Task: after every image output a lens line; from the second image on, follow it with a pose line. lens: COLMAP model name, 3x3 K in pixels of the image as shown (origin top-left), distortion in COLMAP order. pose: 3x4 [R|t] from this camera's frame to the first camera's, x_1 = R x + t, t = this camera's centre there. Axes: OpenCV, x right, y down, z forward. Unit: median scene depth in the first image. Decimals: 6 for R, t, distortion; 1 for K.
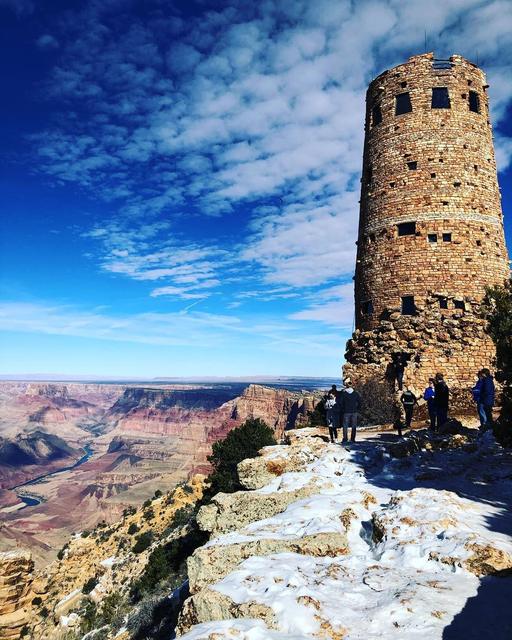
lens RADIAL K [[1127.0, 0, 255.9], [0, 1127.0, 319.9], [0, 0, 1]] dist [0.005552, 0.000000]
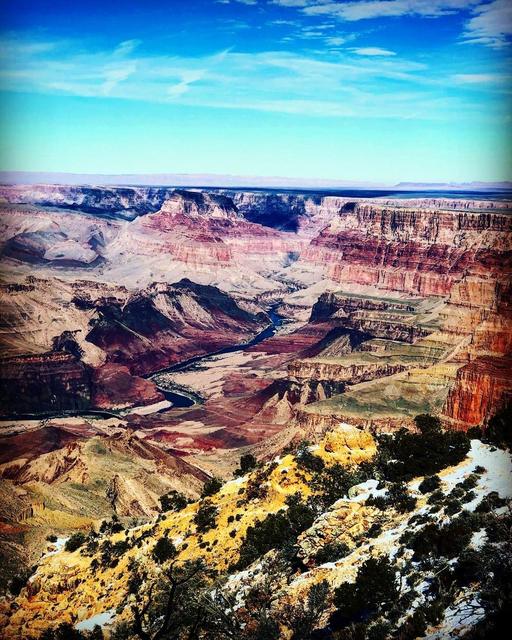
lens RADIAL K [[1127.0, 0, 256.0], [0, 1127.0, 320.2], [0, 0, 1]] dist [0.005552, 0.000000]
pose [[0.906296, 0.061292, -0.418175, 0.072975], [0.013689, 0.984652, 0.173990, 0.021894], [0.422421, -0.163411, 0.891548, 0.510259]]
